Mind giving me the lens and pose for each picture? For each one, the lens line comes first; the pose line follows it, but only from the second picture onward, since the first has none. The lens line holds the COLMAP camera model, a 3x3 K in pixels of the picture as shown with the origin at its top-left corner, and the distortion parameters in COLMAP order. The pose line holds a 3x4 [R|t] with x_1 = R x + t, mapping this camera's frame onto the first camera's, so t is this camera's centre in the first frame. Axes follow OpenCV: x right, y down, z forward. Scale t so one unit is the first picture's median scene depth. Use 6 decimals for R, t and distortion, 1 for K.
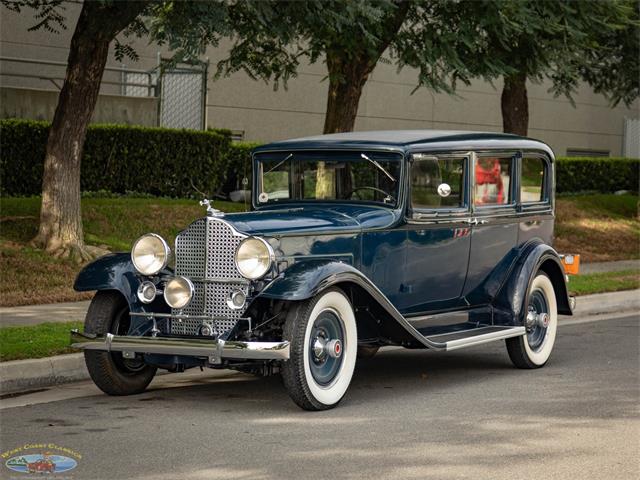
lens RADIAL K [[1796.6, 0, 320.0], [0, 1796.6, 240.0], [0, 0, 1]] dist [0.021249, -0.910334]
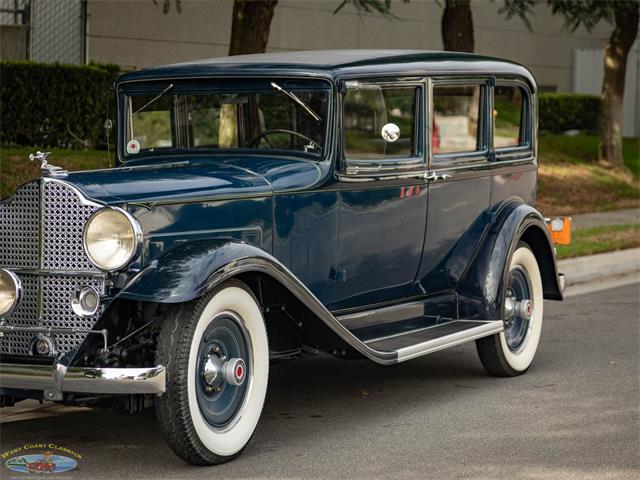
lens RADIAL K [[2034.5, 0, 320.0], [0, 2034.5, 240.0], [0, 0, 1]] dist [0.088027, 0.274829]
pose [[0.998917, -0.016892, 0.043346, 0.006760], [0.015849, 0.999579, 0.024296, -0.005725], [-0.043738, -0.023583, 0.998765, 0.212536]]
